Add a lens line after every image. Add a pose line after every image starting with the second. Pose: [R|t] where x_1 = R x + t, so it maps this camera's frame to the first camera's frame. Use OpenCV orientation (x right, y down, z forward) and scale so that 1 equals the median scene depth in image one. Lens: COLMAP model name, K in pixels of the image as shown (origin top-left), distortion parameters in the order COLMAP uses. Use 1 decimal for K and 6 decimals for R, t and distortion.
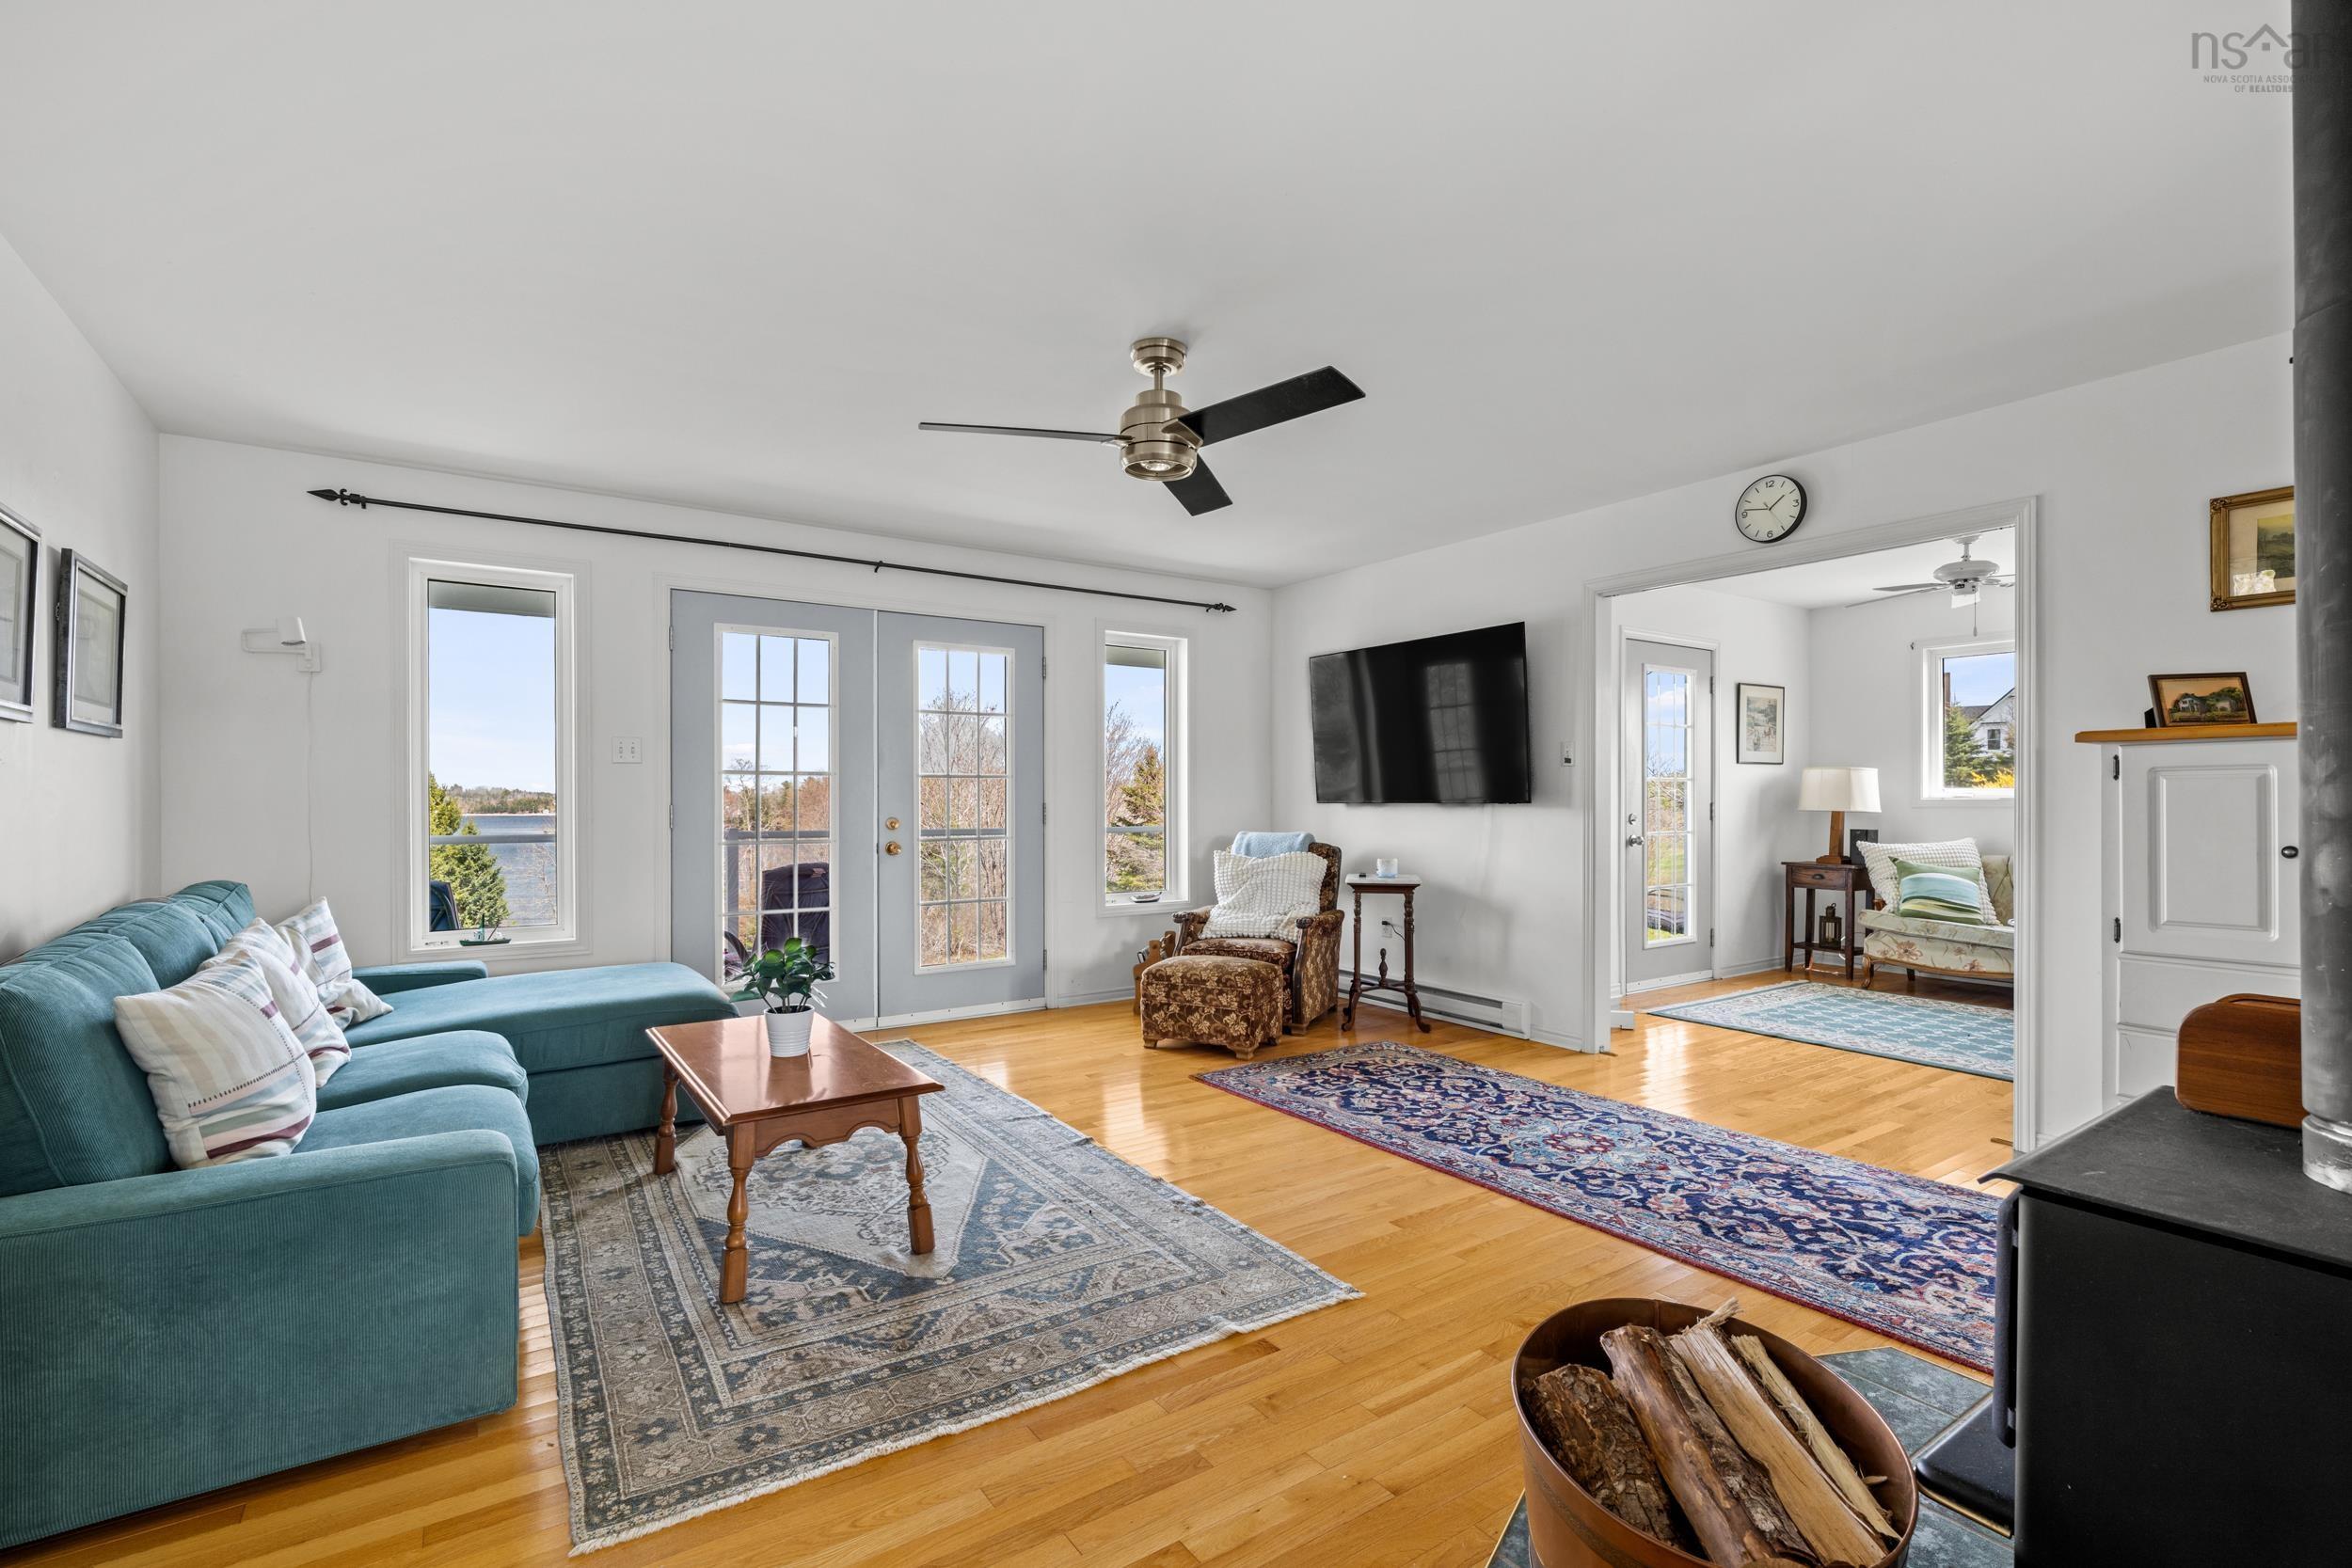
lens RADIAL K [[1058.9, 0, 1167.1], [0, 1058.9, 794.7], [0, 0, 1]] dist [-0.000222, 0.000139]
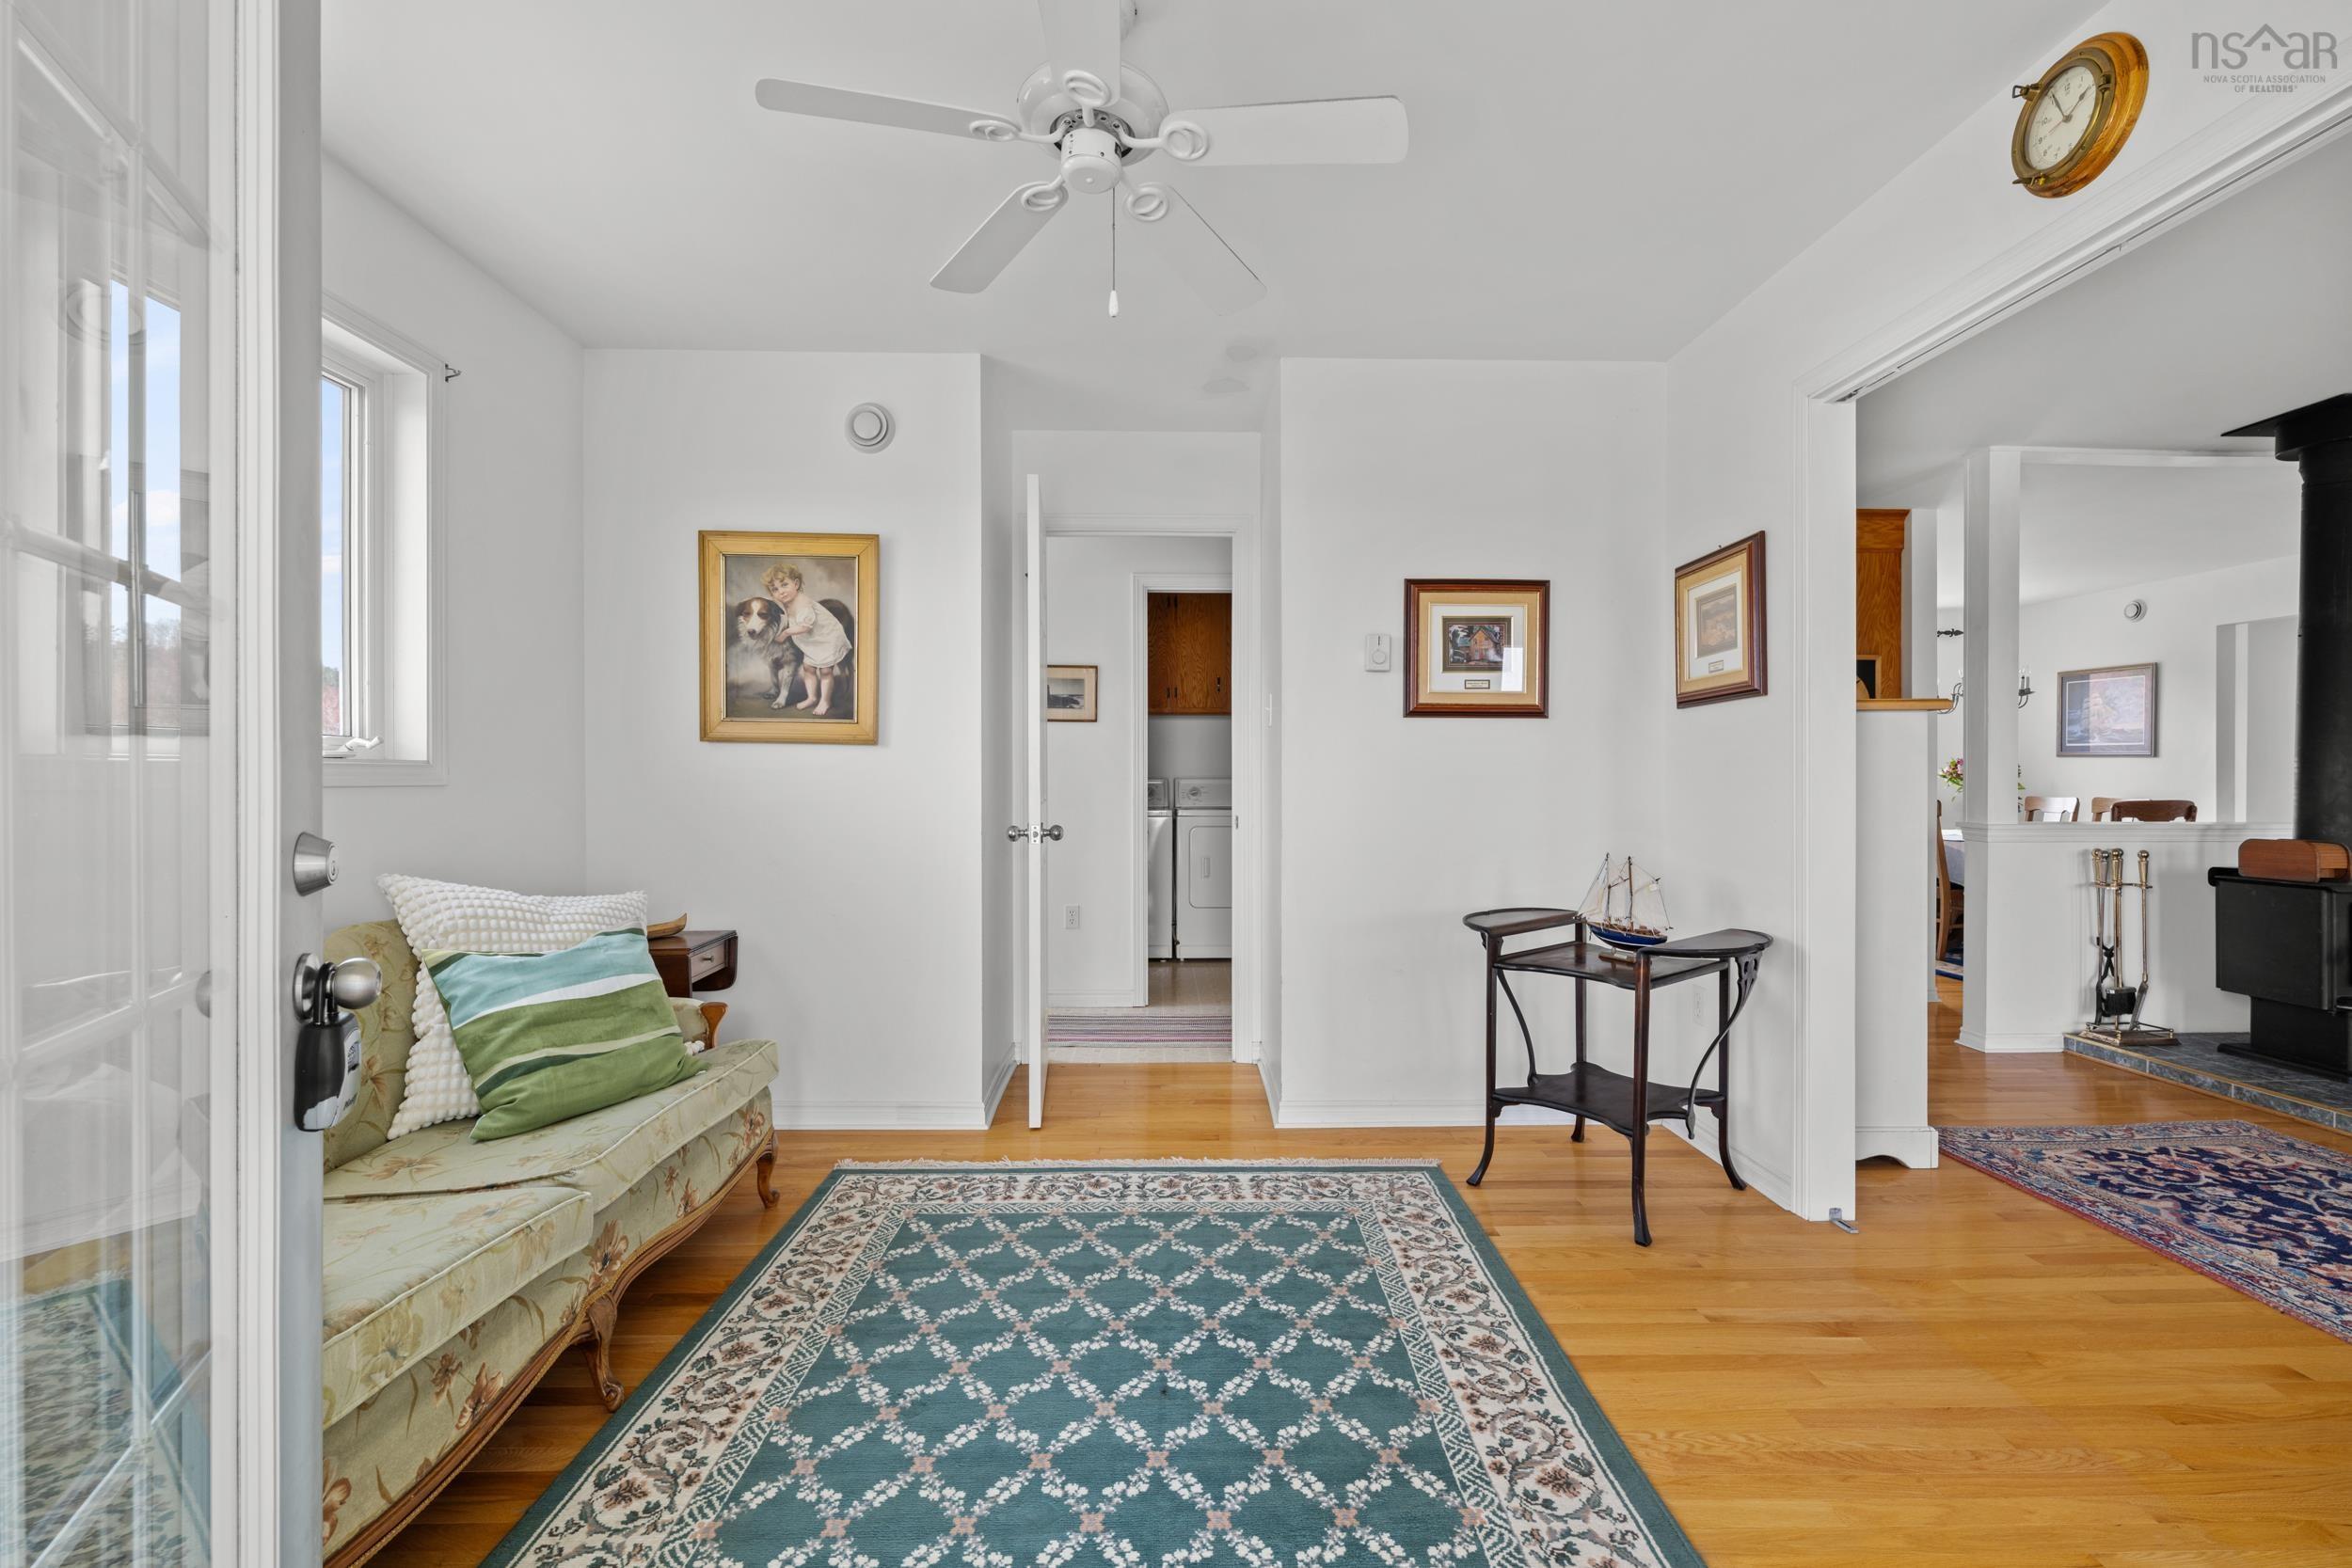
lens RADIAL K [[1043.8, 0, 1175.8], [0, 1043.8, 779.7], [0, 0, 1]] dist [-0.002851, -0.000071]
pose [[-0.842626, -0.002246, 0.538495, 0.729514], [-0.000897, 0.999996, 0.002768, 0.013034], [-0.538499, 0.001849, -0.842624, 1.713475]]
